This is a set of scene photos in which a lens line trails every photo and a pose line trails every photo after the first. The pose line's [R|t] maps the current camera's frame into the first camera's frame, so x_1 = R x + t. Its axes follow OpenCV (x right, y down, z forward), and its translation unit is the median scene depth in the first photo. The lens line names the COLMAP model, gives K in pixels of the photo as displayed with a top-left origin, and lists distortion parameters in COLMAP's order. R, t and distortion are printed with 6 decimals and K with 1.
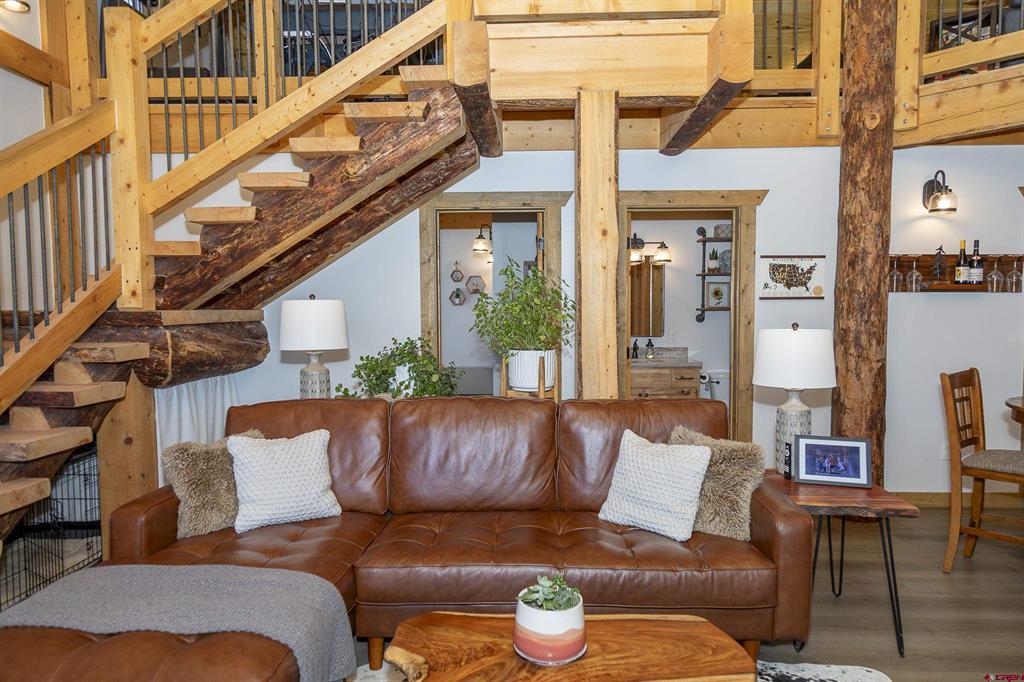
lens RADIAL K [[653.7, 0, 512.0], [0, 653.7, 341.0], [0, 0, 1]] dist [0.007274, 0.000530]
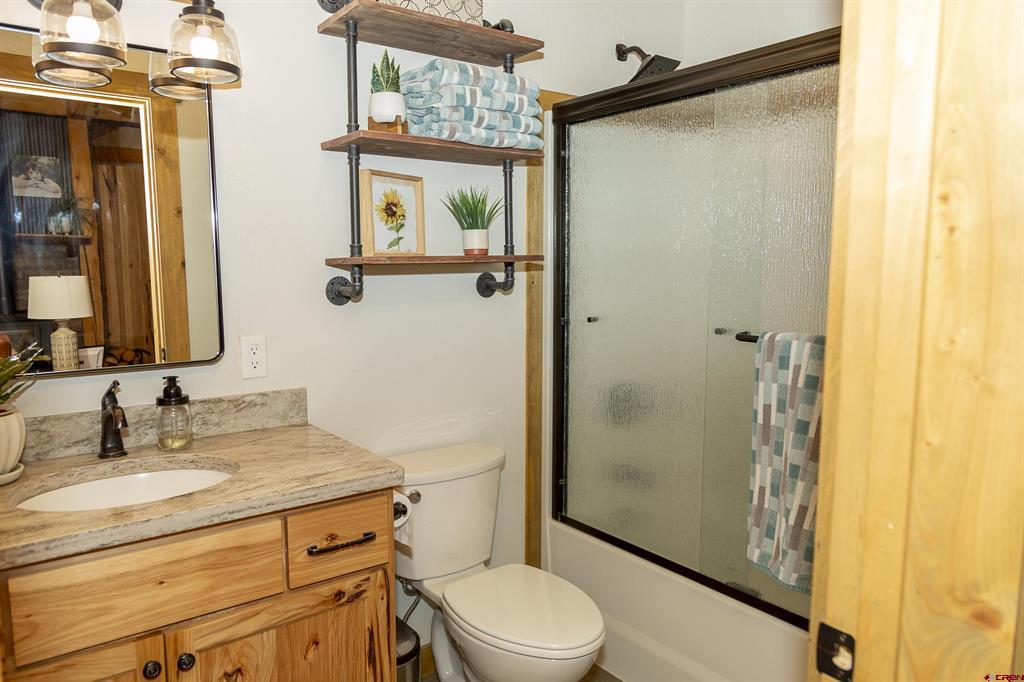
lens RADIAL K [[705.3, 0, 512.0], [0, 705.3, 341.0], [0, 0, 1]] dist [0.001624, -0.000113]
pose [[0.771479, -0.074390, 0.631891, 0.140869], [0.039920, 0.996844, 0.068617, -0.031274], [-0.635001, -0.027711, 0.772014, 0.706014]]
